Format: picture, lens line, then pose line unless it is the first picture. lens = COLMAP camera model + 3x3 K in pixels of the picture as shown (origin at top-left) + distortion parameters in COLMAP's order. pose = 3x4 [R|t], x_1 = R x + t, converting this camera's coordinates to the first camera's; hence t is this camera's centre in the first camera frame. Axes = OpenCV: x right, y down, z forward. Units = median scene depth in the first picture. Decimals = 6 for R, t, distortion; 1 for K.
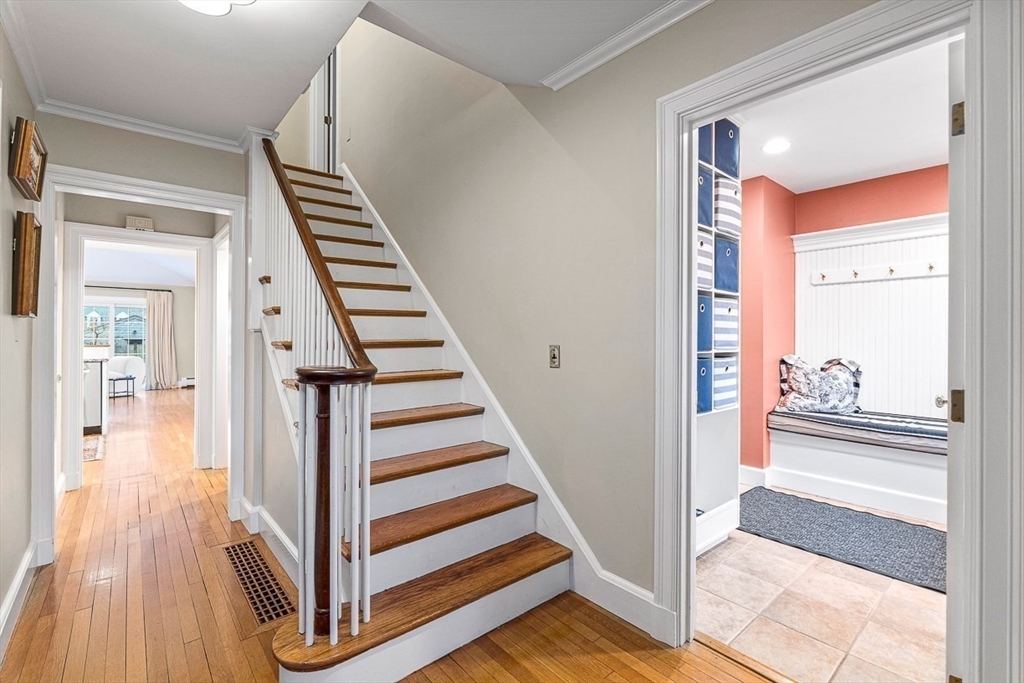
lens RADIAL K [[457.7, 0, 515.6], [0, 457.7, 336.0], [0, 0, 1]] dist [-0.002308, 0.000014]
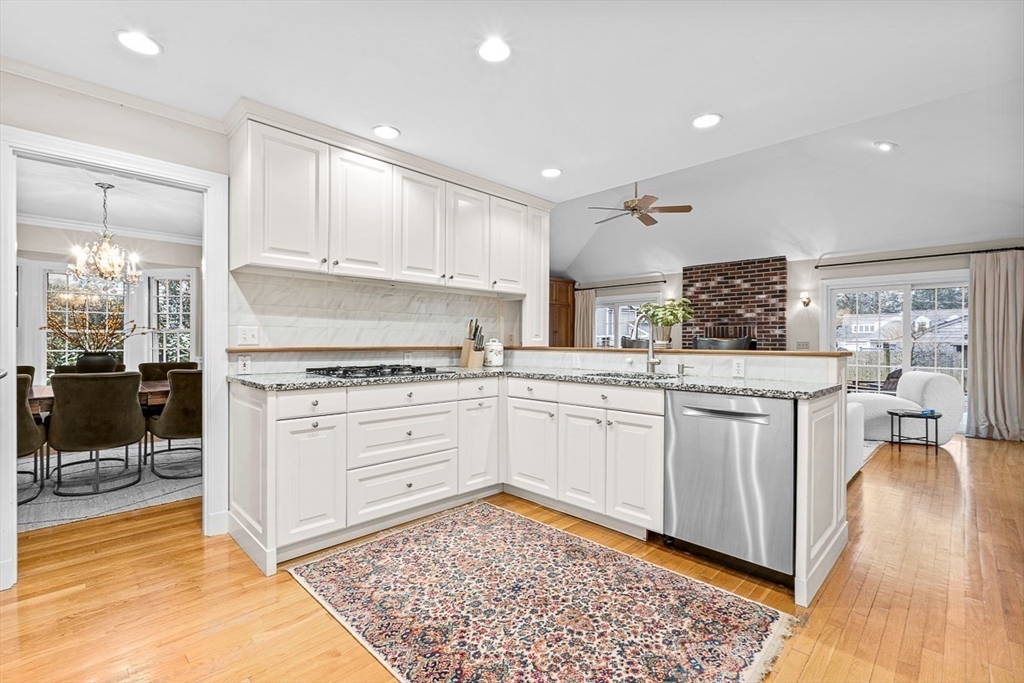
lens RADIAL K [[453.3, 0, 512.0], [0, 453.3, 341.5], [0, 0, 1]] dist [-0.000366, 0.000489]
pose [[0.083261, -0.000296, -0.996528, -0.344739], [-0.003654, 0.999993, -0.000602, 0.007024], [0.996521, 0.003691, 0.083259, 0.453657]]
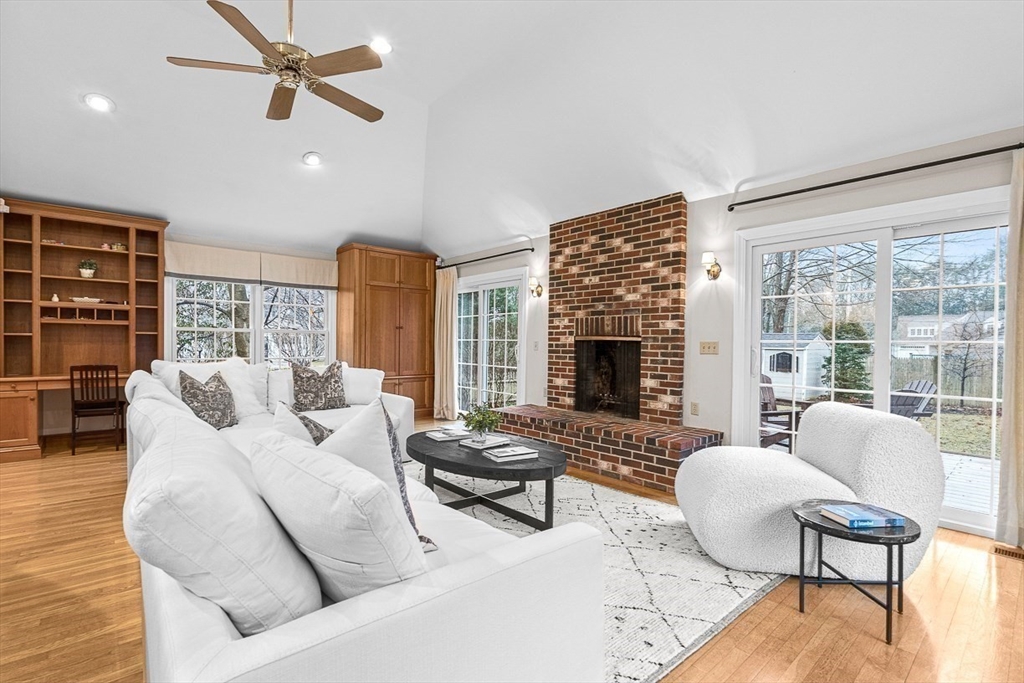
lens RADIAL K [[472.6, 0, 511.9], [0, 472.6, 347.4], [0, 0, 1]] dist [-0.001680, -0.000131]
pose [[0.019836, 0.006425, -0.999783, -0.613802], [-0.009189, 0.999938, 0.006244, 0.009213], [0.999761, 0.009063, 0.019894, 0.803312]]
